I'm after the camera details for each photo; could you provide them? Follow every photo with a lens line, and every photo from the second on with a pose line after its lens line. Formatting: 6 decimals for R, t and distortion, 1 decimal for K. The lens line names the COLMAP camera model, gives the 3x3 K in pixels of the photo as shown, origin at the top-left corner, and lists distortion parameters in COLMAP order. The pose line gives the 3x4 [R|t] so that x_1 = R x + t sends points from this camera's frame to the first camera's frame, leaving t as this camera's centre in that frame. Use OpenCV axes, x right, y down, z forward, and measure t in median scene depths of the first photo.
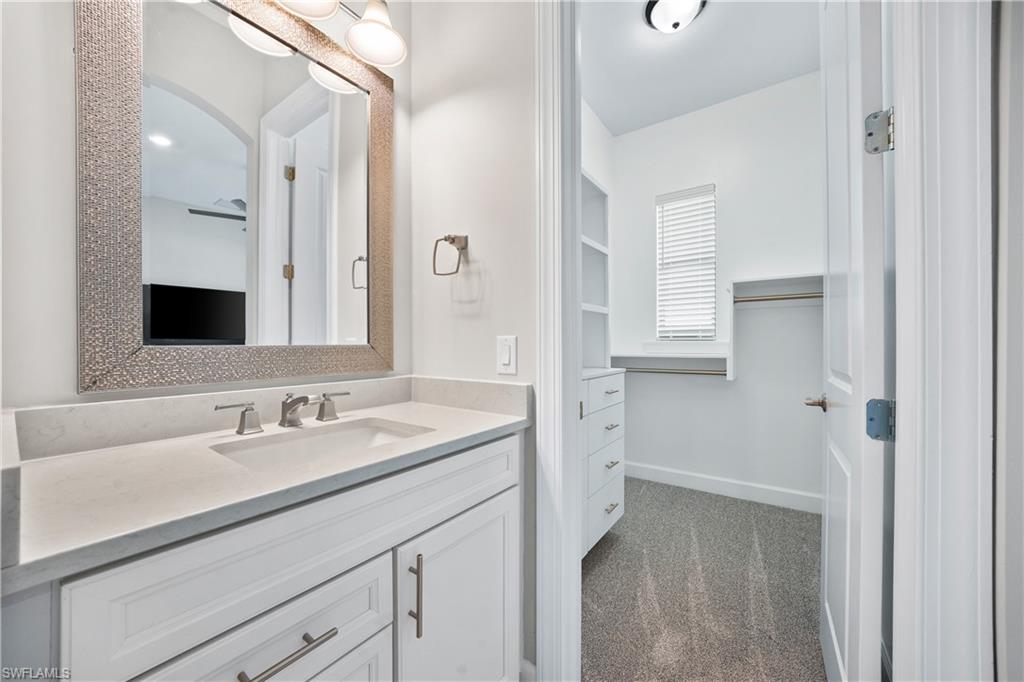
lens RADIAL K [[367.0, 0, 505.7], [0, 367.0, 340.2], [0, 0, 1]] dist [-0.017773, 0.000003]
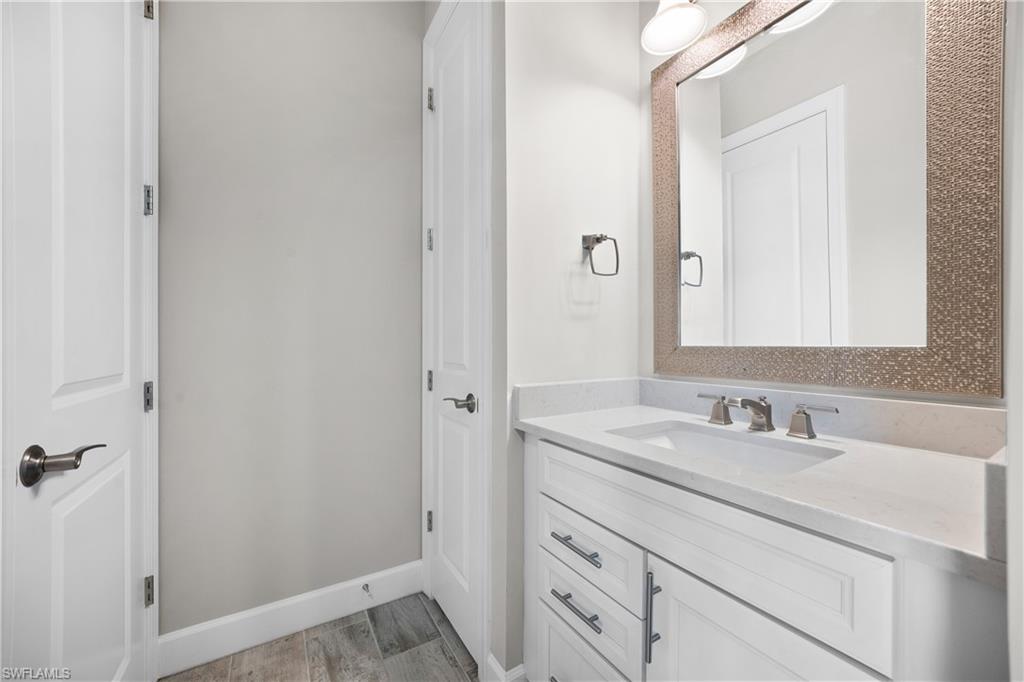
lens RADIAL K [[367.0, 0, 508.7], [0, 367.0, 346.9], [0, 0, 1]] dist [-0.017773, 0.000003]
pose [[-0.332985, 0.007105, -0.942905, 0.475840], [0.009574, 0.999946, 0.004154, 0.005687], [0.942883, -0.007644, -0.333035, 0.622868]]
